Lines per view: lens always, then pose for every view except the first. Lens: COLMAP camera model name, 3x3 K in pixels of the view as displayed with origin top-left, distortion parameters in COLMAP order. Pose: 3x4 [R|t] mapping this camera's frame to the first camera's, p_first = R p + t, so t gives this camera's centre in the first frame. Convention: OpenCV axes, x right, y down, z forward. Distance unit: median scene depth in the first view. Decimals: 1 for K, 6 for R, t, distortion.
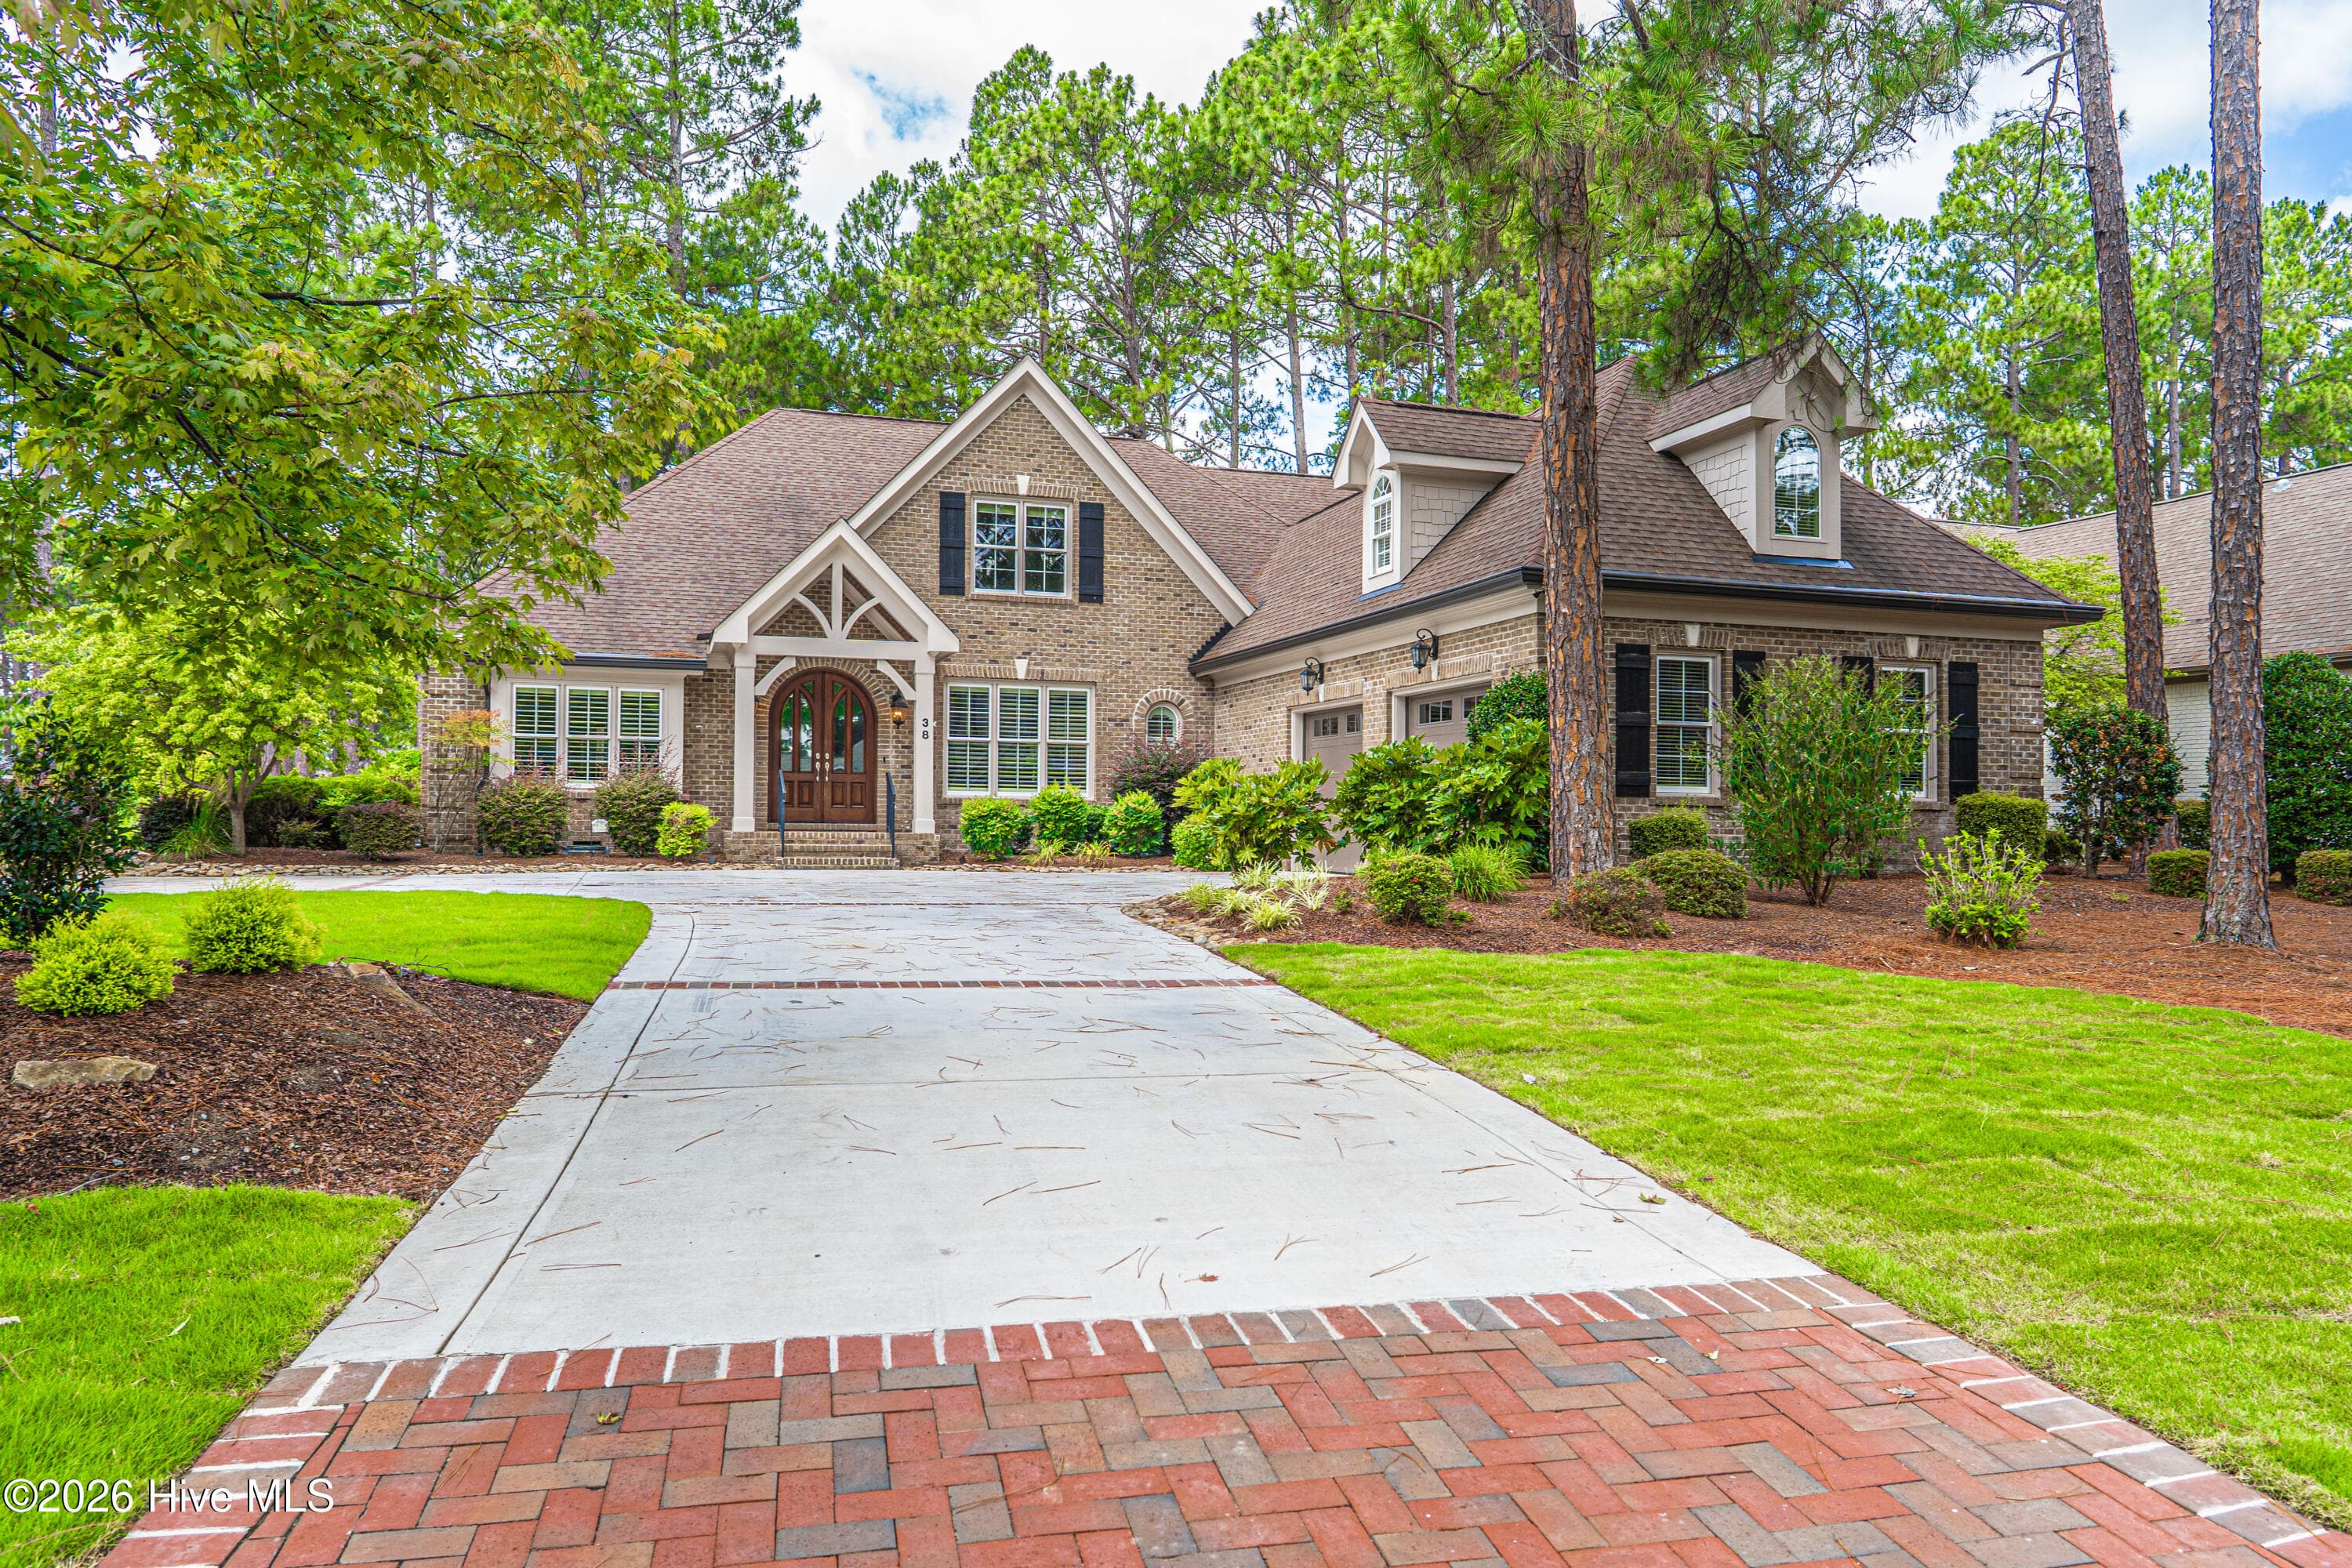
lens RADIAL K [[1678.9, 0, 1210.4], [0, 1678.9, 824.5], [0, 0, 1]] dist [0.010120, 0.001375]
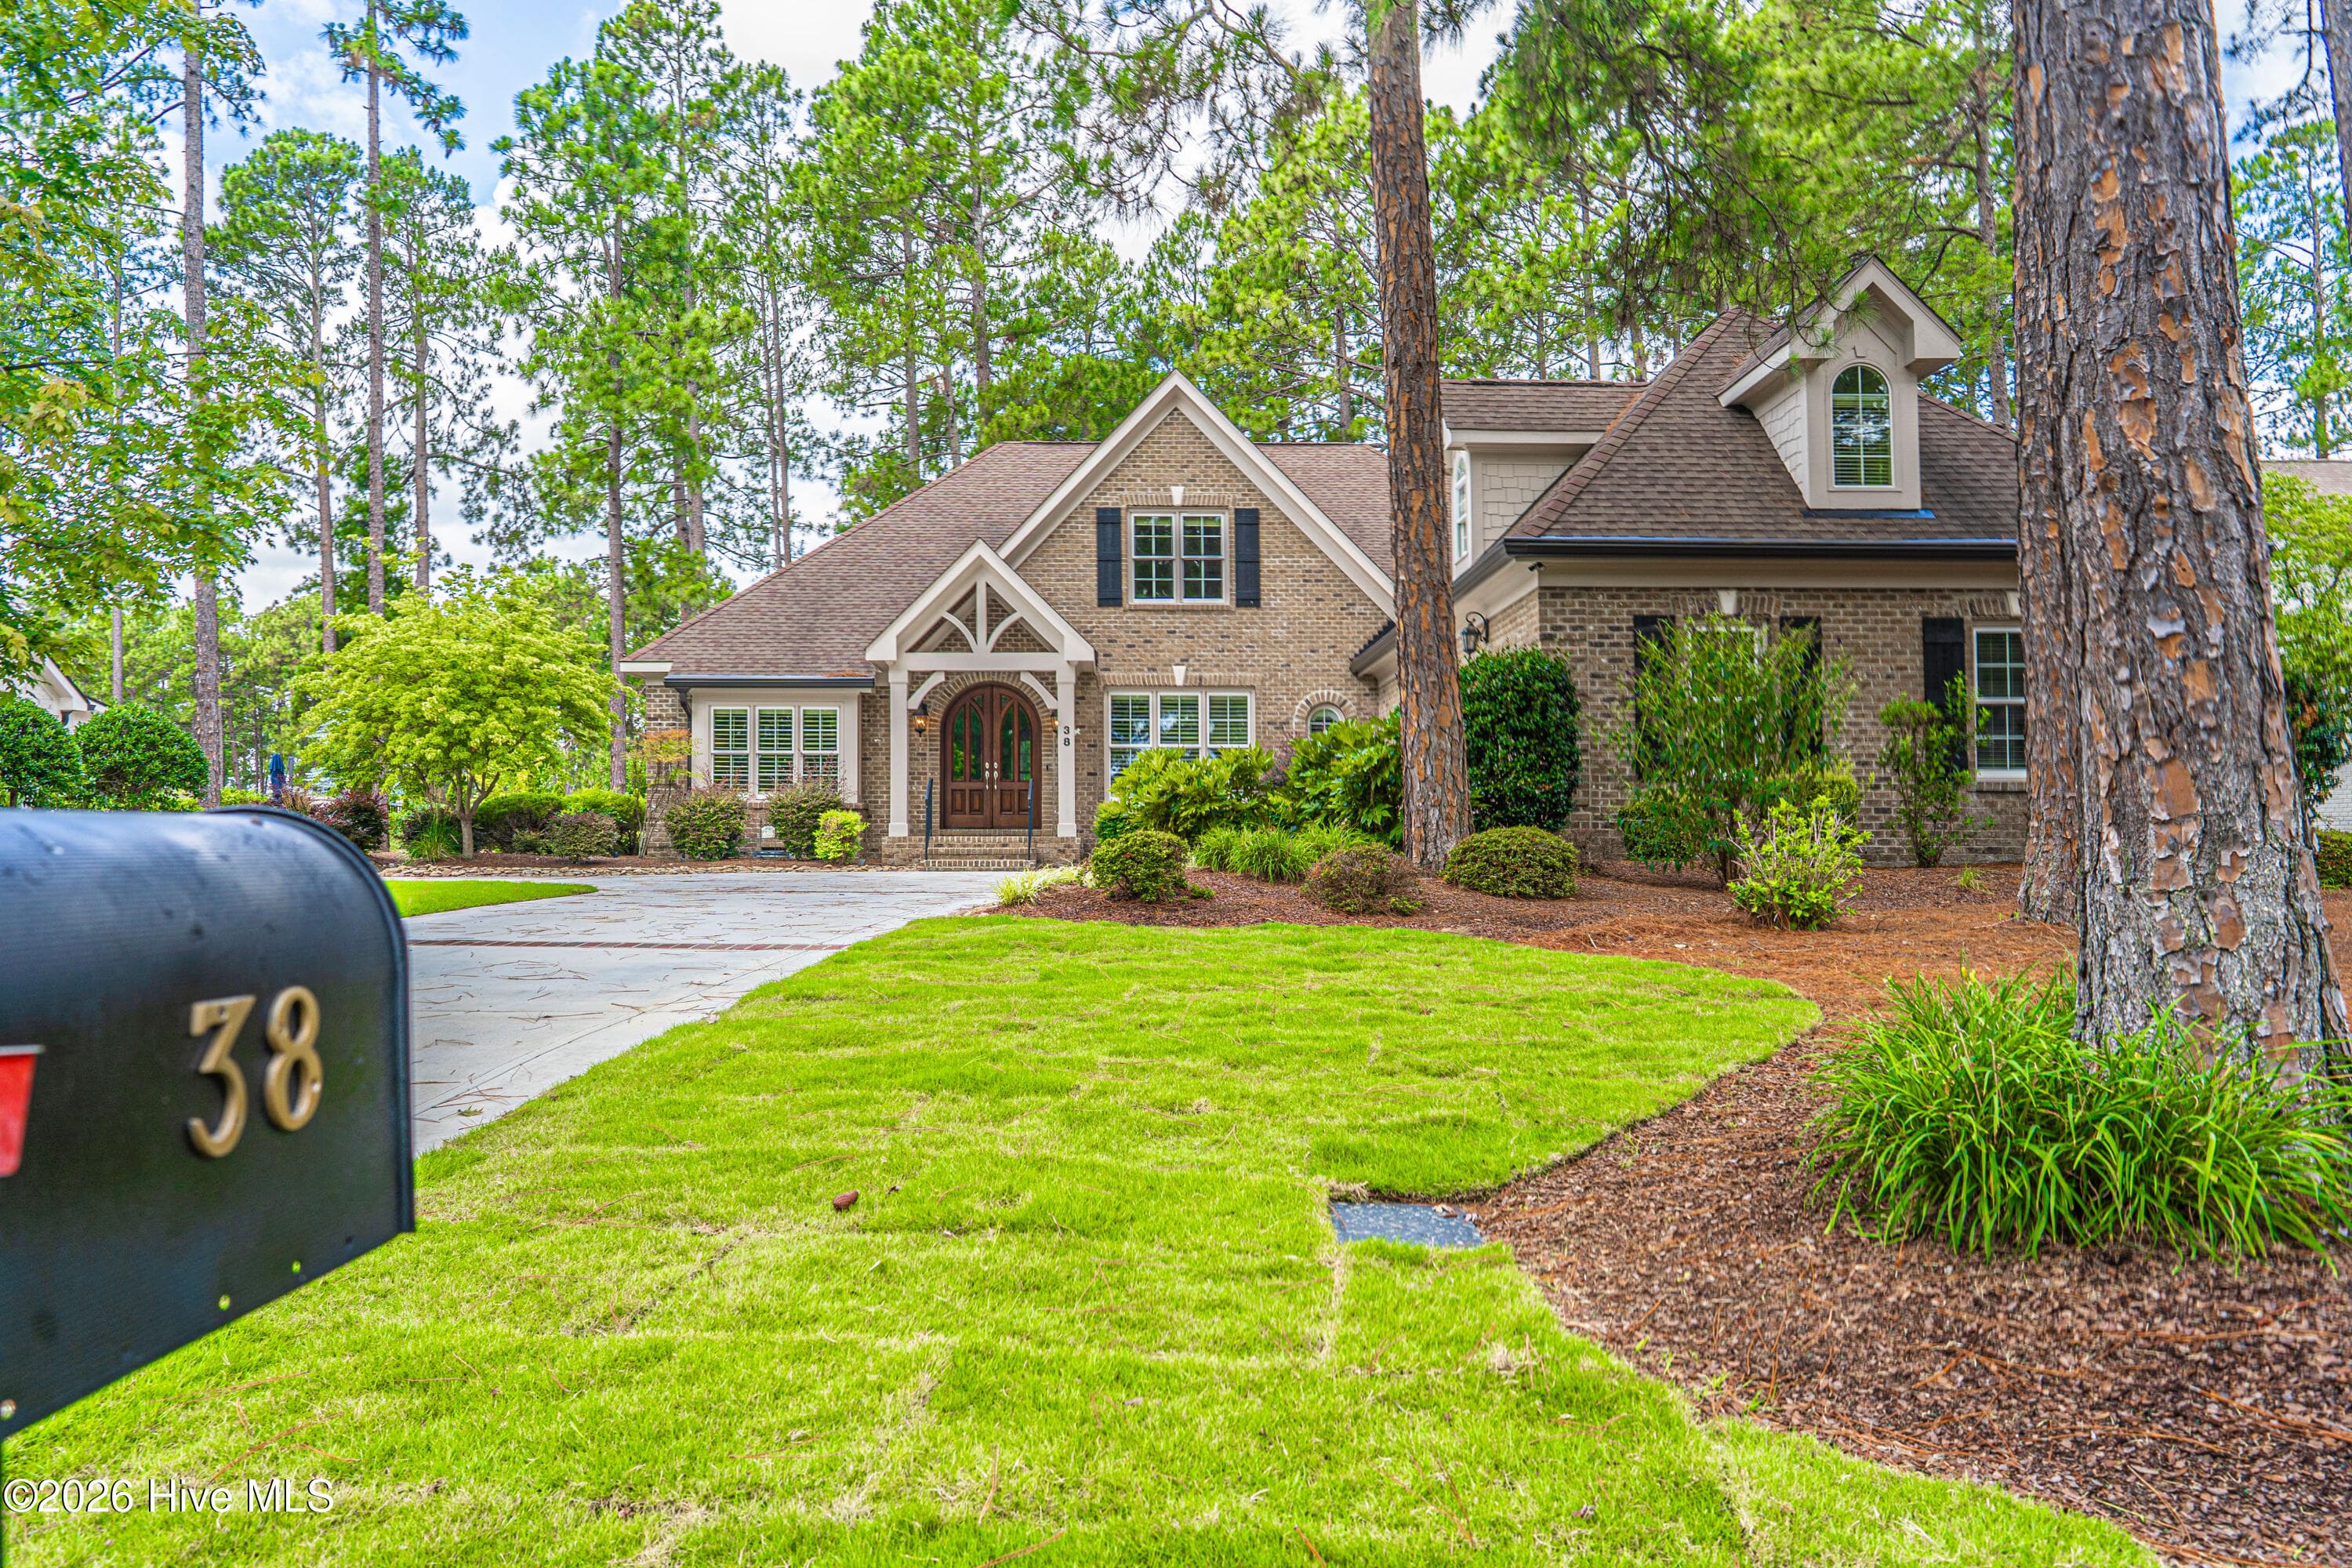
lens RADIAL K [[1669.1, 0, 1165.6], [0, 1669.1, 812.8], [0, 0, 1]] dist [0.013034, 0.004473]
pose [[0.955174, -0.016708, -0.295572, 0.194057], [0.011145, 0.999728, -0.020494, 0.012611], [0.295834, 0.016281, 0.955101, 0.032221]]
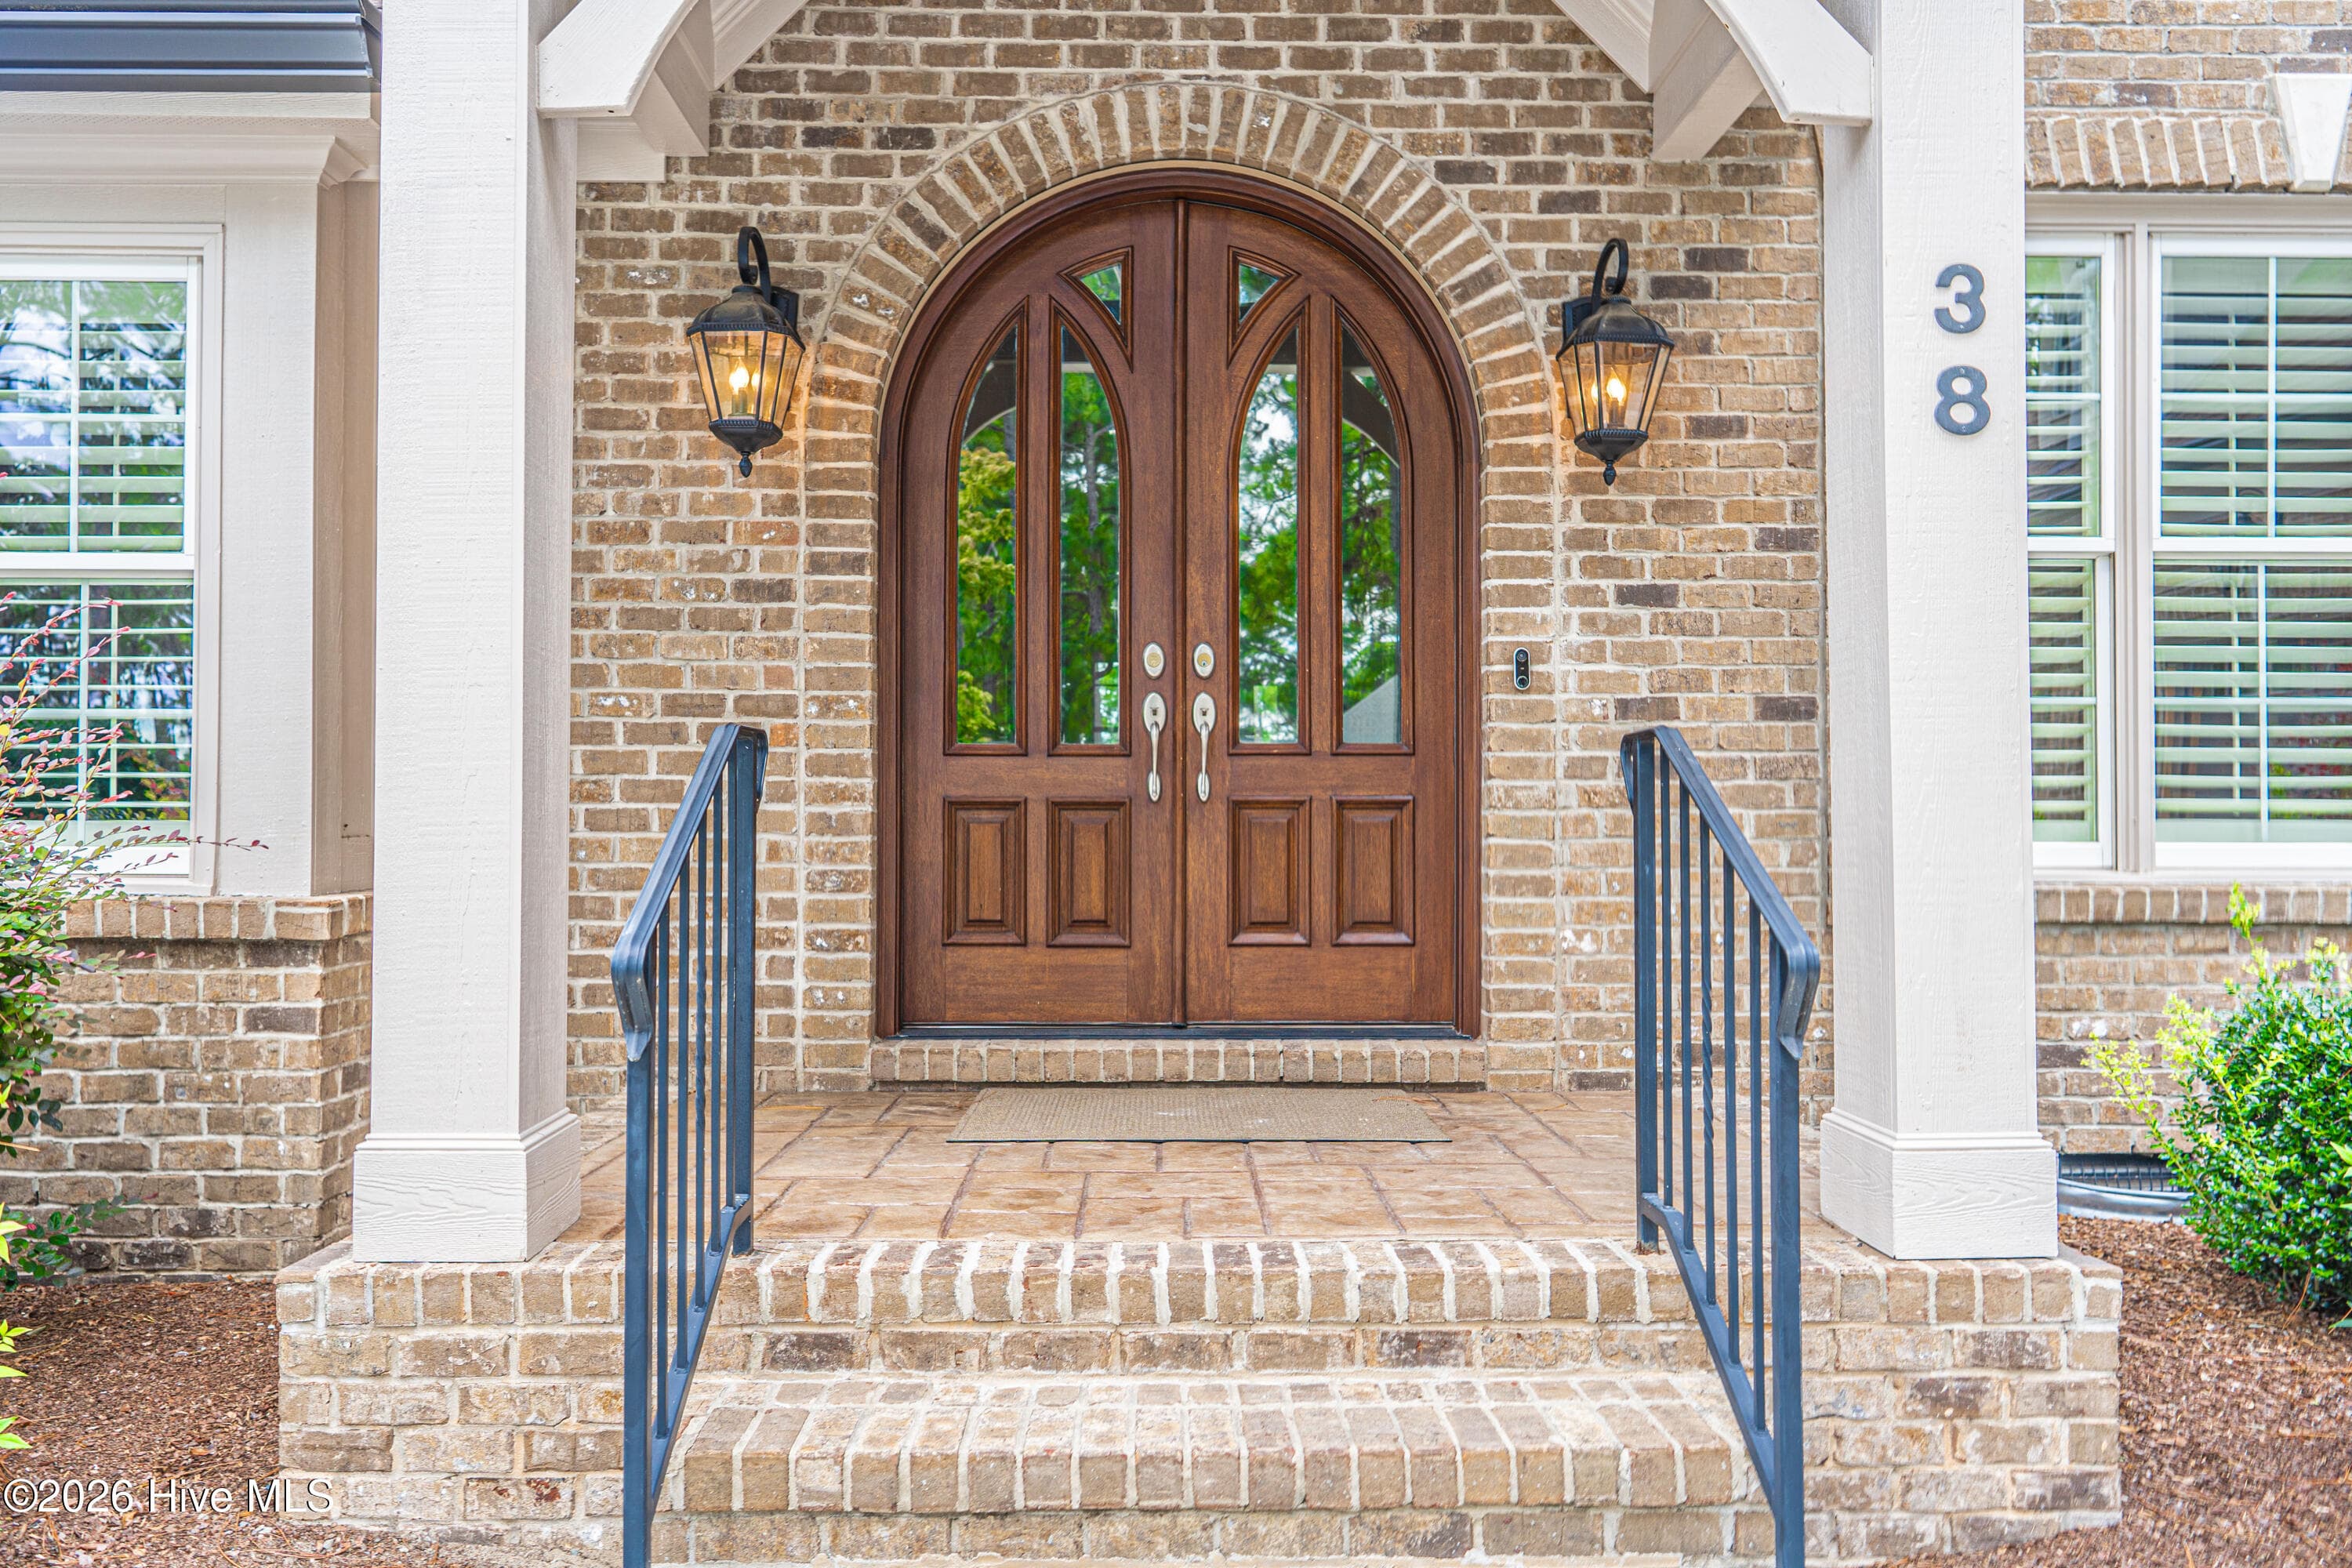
lens RADIAL K [[1623.9, 0, 1176.0], [0, 1623.9, 784.0], [0, 0, 1]] dist [0.006438, 0.001720]
pose [[0.952837, -0.017180, -0.302996, -0.187927], [0.012405, 0.999767, -0.017679, -0.025607], [0.303229, 0.013087, 0.952828, 0.878216]]
